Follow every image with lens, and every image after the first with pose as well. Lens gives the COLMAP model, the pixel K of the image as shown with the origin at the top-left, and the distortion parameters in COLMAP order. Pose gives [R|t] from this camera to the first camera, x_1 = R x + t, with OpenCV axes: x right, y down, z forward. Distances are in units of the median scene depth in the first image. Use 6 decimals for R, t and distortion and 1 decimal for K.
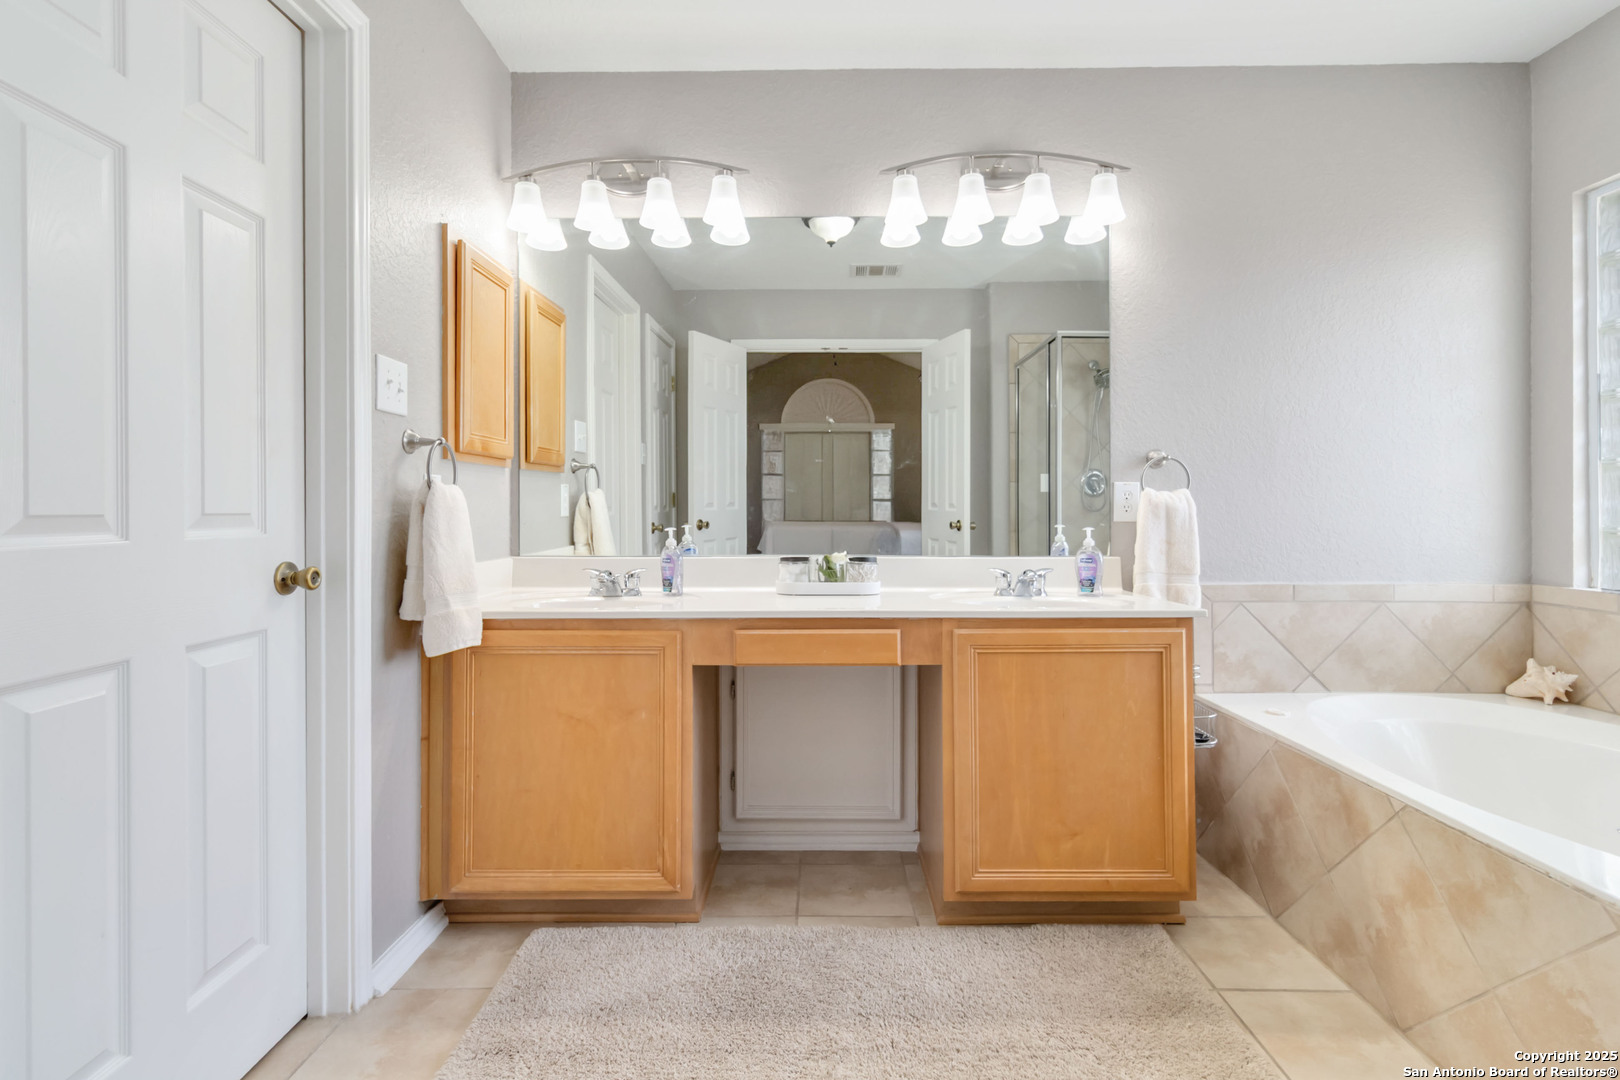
lens RADIAL K [[781.0, 0, 811.5], [0, 781.0, 507.9], [0, 0, 1]] dist [0.001044, 0.002692]
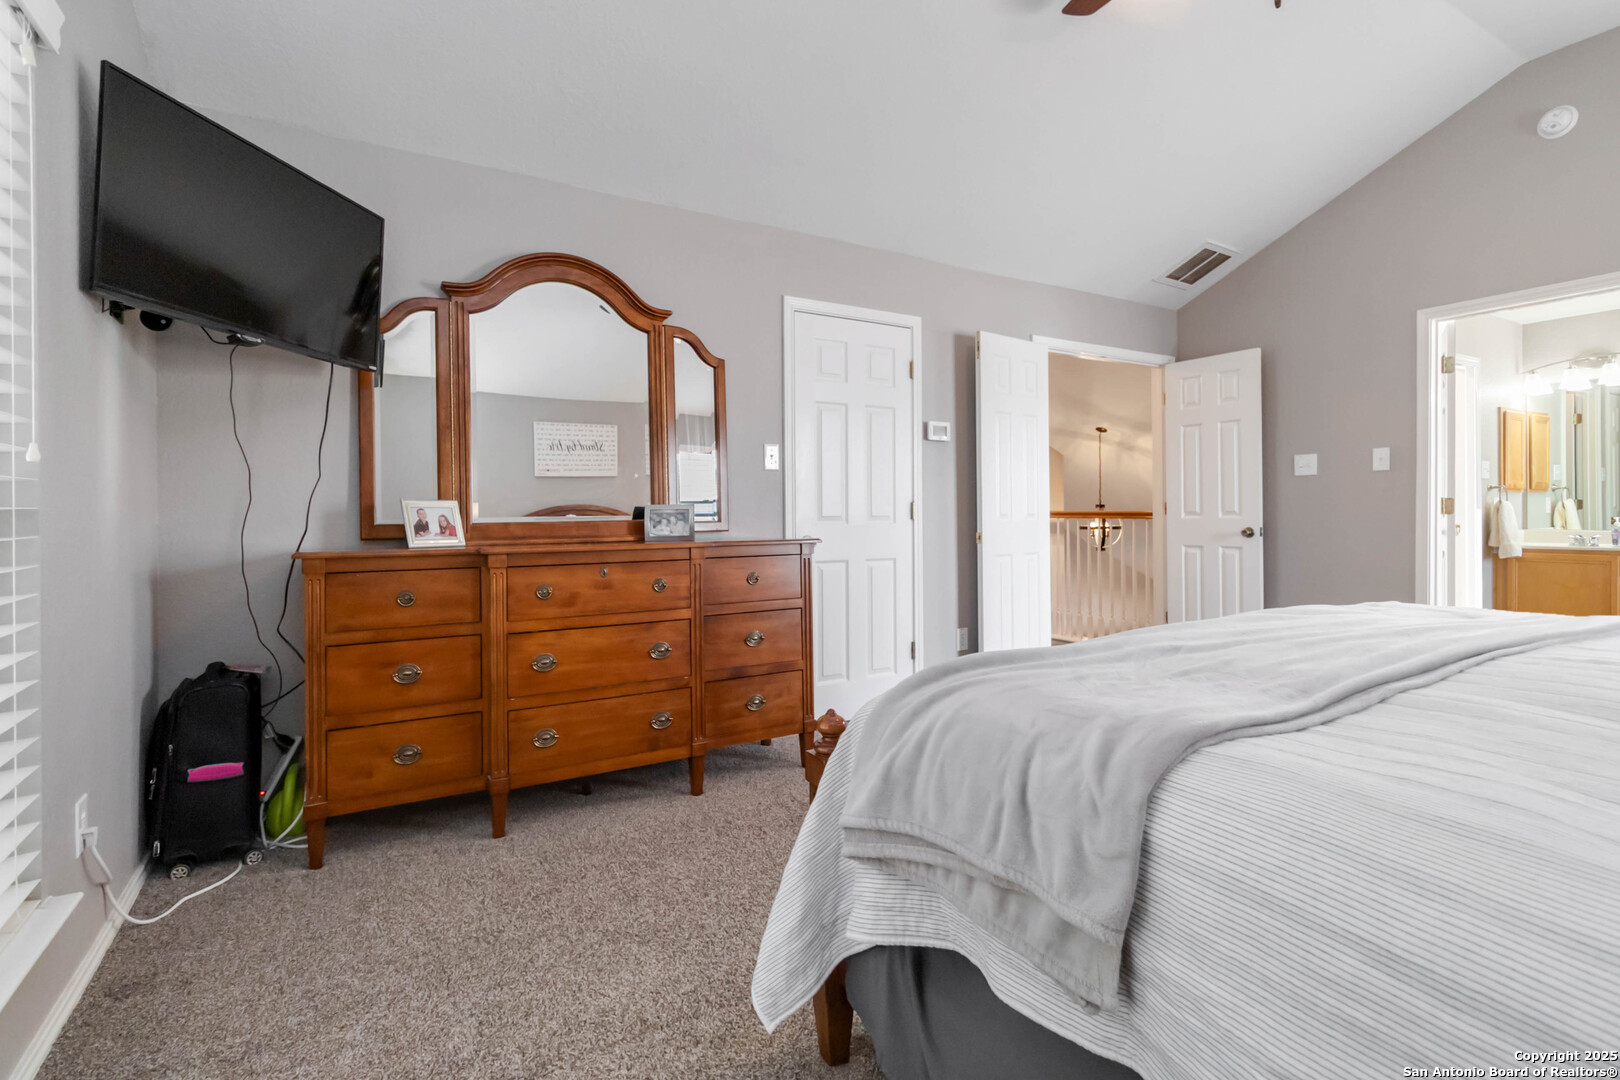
lens RADIAL K [[781.0, 0, 810.4], [0, 781.0, 506.2], [0, 0, 1]] dist [0.001044, 0.002692]
pose [[0.531894, -0.002248, -0.846808, 0.507274], [0.004564, 0.999990, 0.000213, -0.019455], [0.846799, -0.003978, 0.531899, -2.223188]]
